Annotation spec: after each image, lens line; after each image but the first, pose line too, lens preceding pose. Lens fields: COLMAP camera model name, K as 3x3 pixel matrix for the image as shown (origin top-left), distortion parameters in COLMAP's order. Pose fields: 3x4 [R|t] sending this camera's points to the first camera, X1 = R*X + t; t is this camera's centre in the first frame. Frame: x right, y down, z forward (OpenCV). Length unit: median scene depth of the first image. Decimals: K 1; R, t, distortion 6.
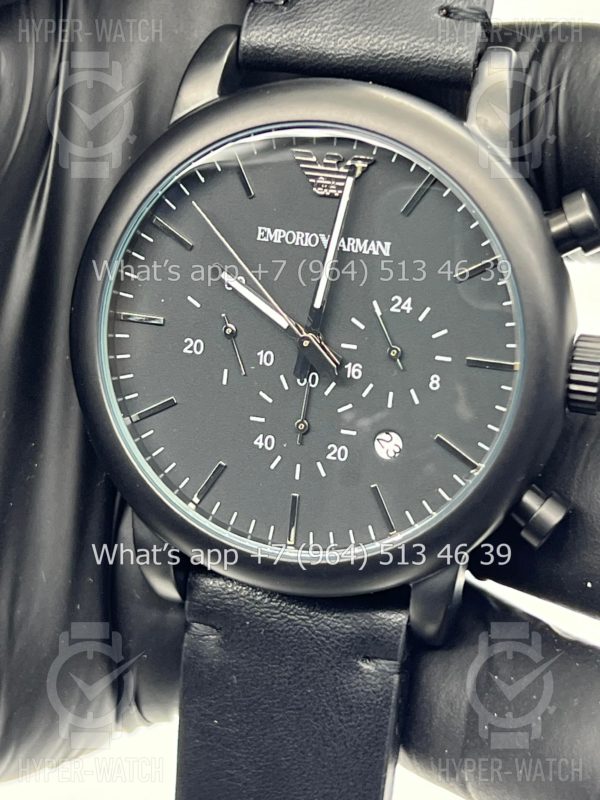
lens RADIAL K [[1878.4, 0, 300.0], [0, 1878.4, 400.9], [0, 0, 1]] dist [0.143780, 0.000000]
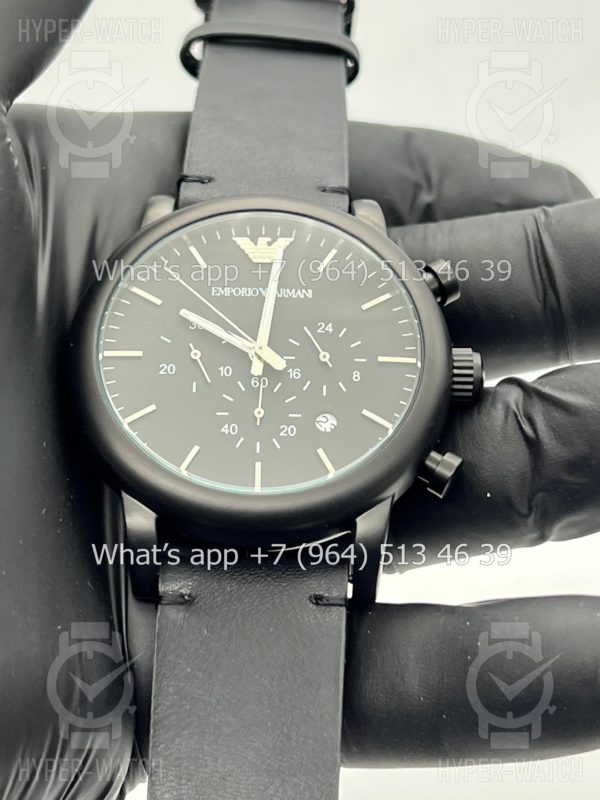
lens RADIAL K [[1878.4, 0, 301.0], [0, 1878.4, 400.3], [0, 0, 1]] dist [0.143780, 0.000000]
pose [[0.958711, 0.037146, 0.281945, -0.340267], [0.125336, 0.834756, -0.536166, 0.711397], [-0.255272, 0.549366, 0.795634, -0.049818]]
